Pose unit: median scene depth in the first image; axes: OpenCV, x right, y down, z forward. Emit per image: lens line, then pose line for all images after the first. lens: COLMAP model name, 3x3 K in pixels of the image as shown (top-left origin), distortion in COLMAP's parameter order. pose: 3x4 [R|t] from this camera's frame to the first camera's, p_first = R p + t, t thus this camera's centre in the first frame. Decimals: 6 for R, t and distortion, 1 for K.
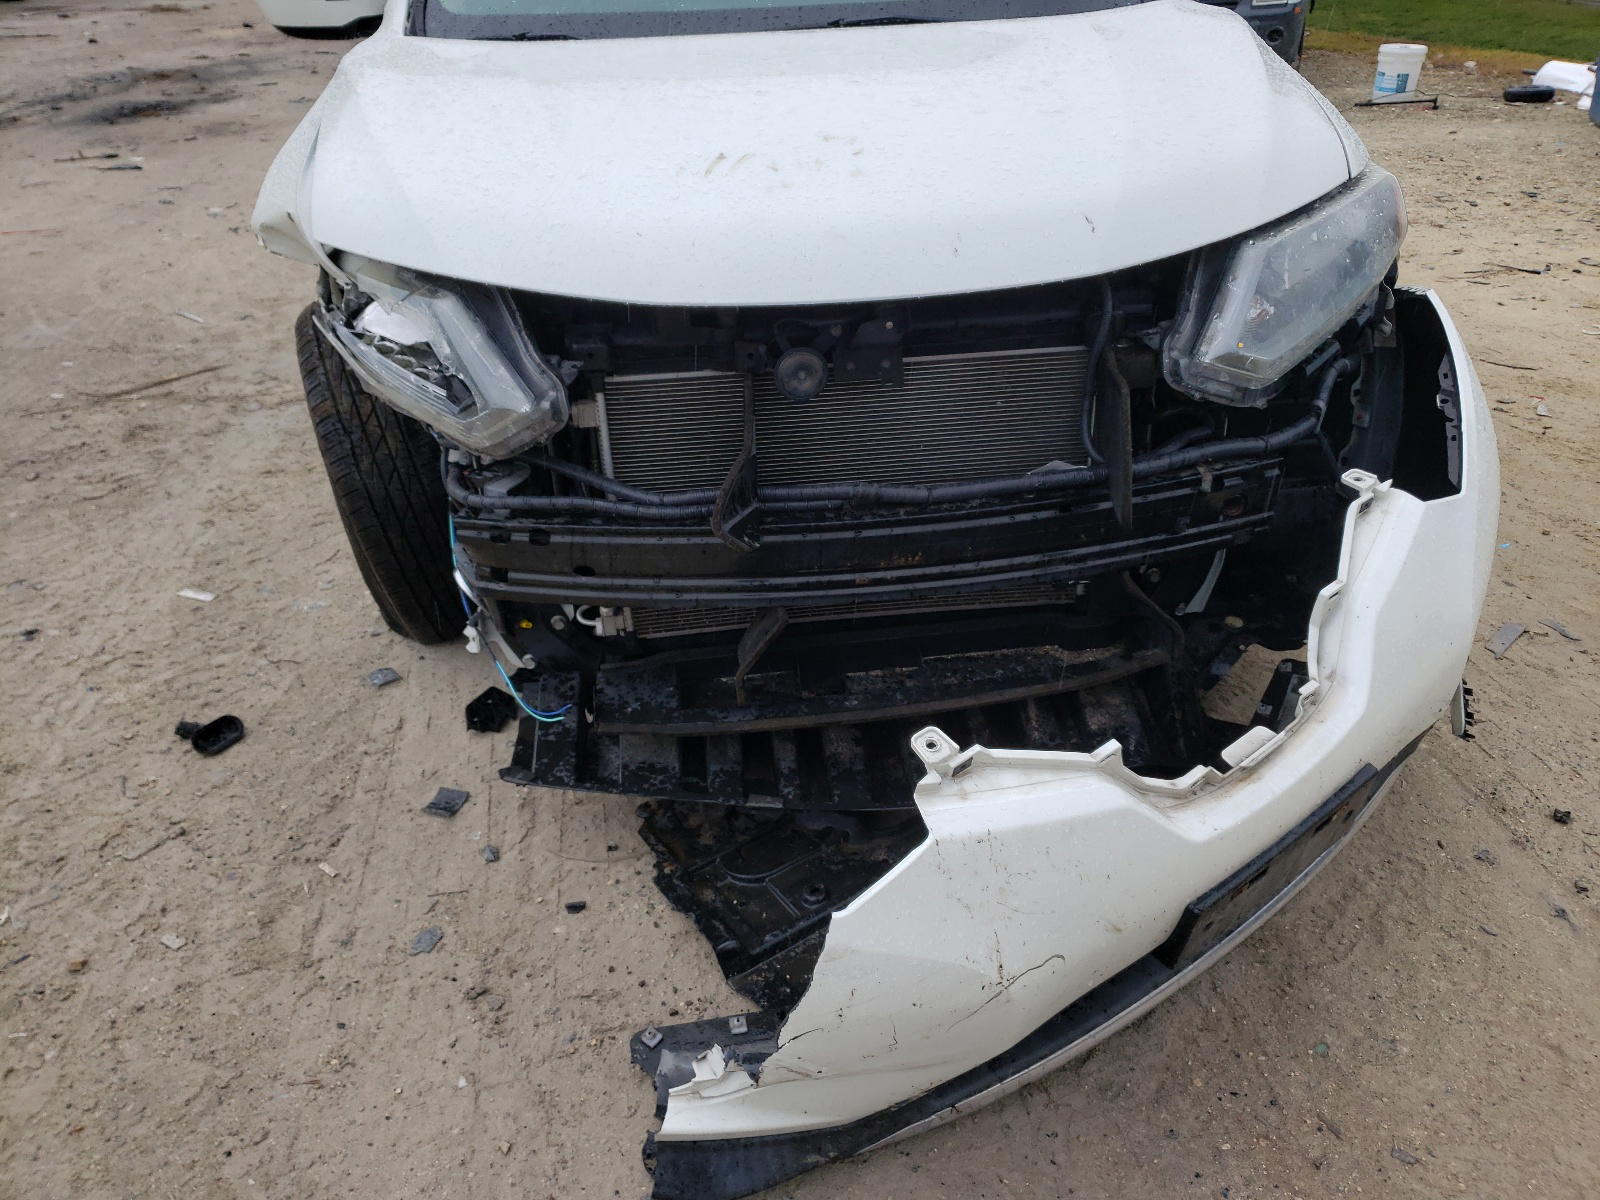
lens RADIAL K [[1134.9, 0, 800.0], [0, 1134.9, 600.0], [0, 0, 1]] dist [0.004587, 0.001734]
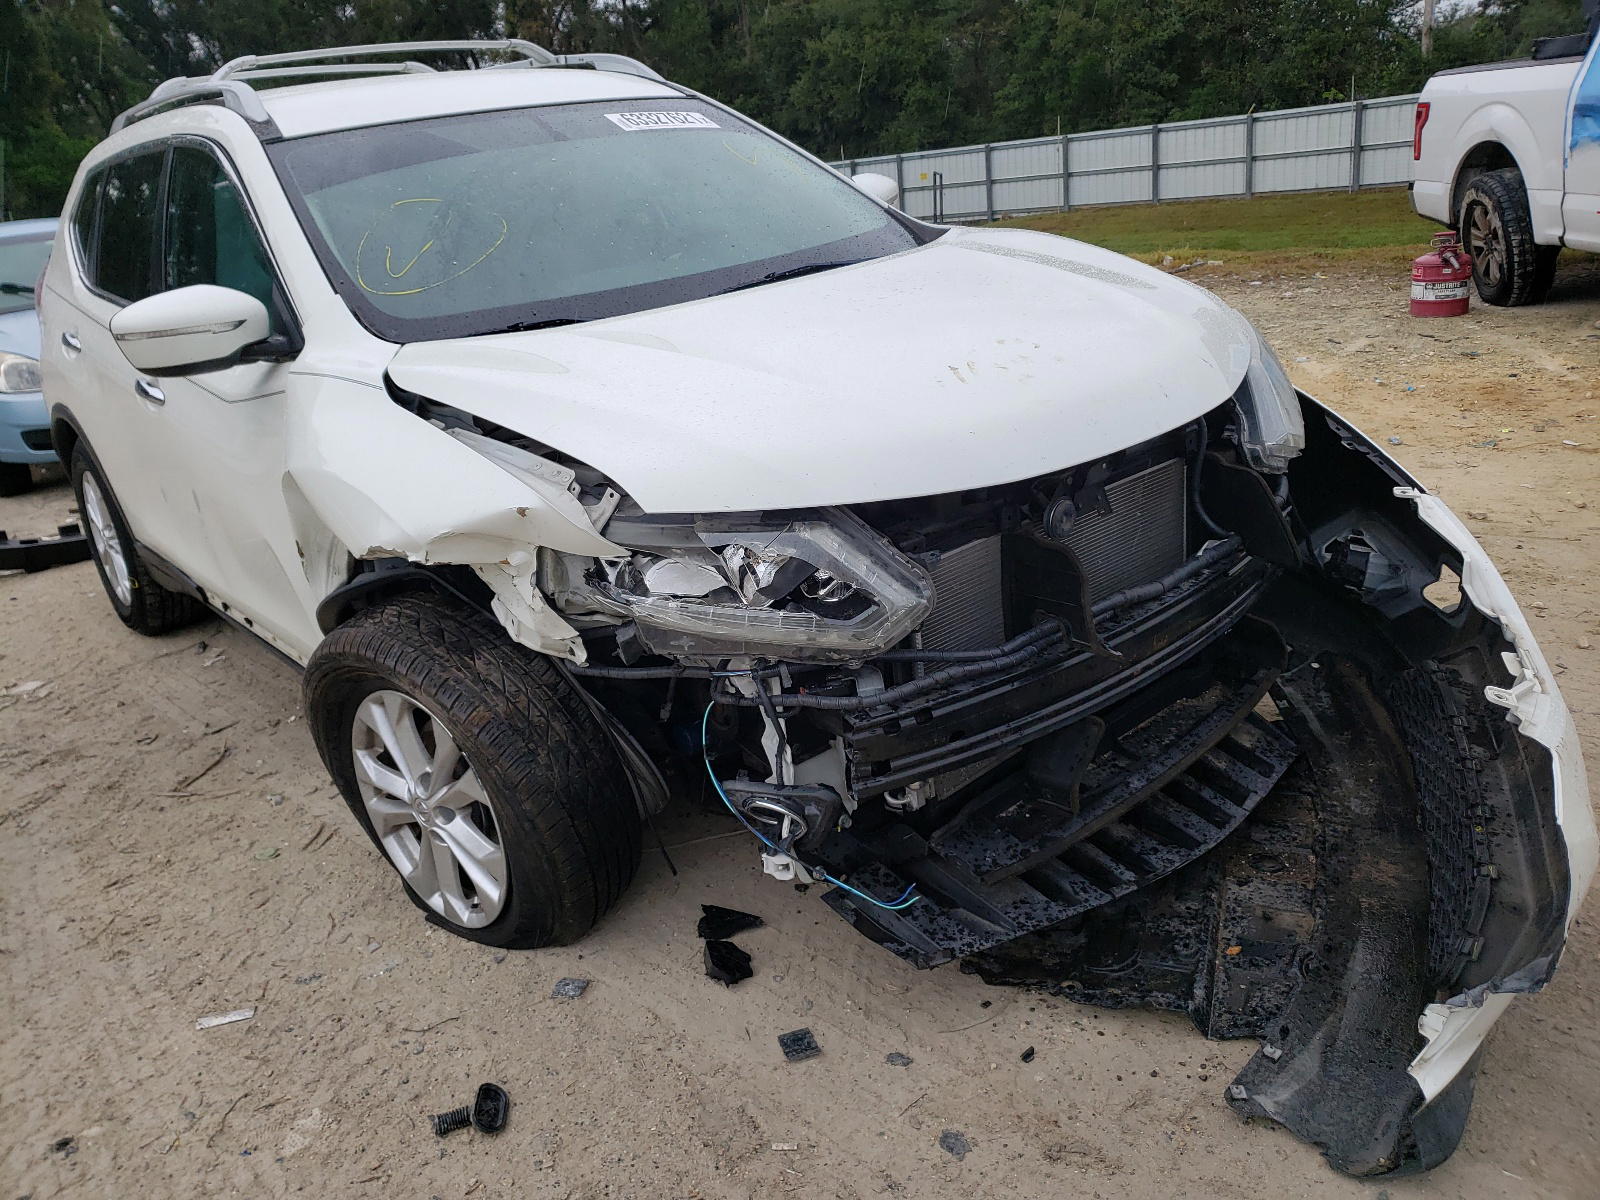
lens RADIAL K [[1134.9, 0, 800.0], [0, 1134.9, 600.0], [0, 0, 1]] dist [0.004587, 0.001734]
pose [[0.848530, -0.262844, 0.459249, -0.796309], [0.350543, 0.929364, -0.115771, -0.074370], [-0.396379, 0.259222, 0.880731, 0.063228]]
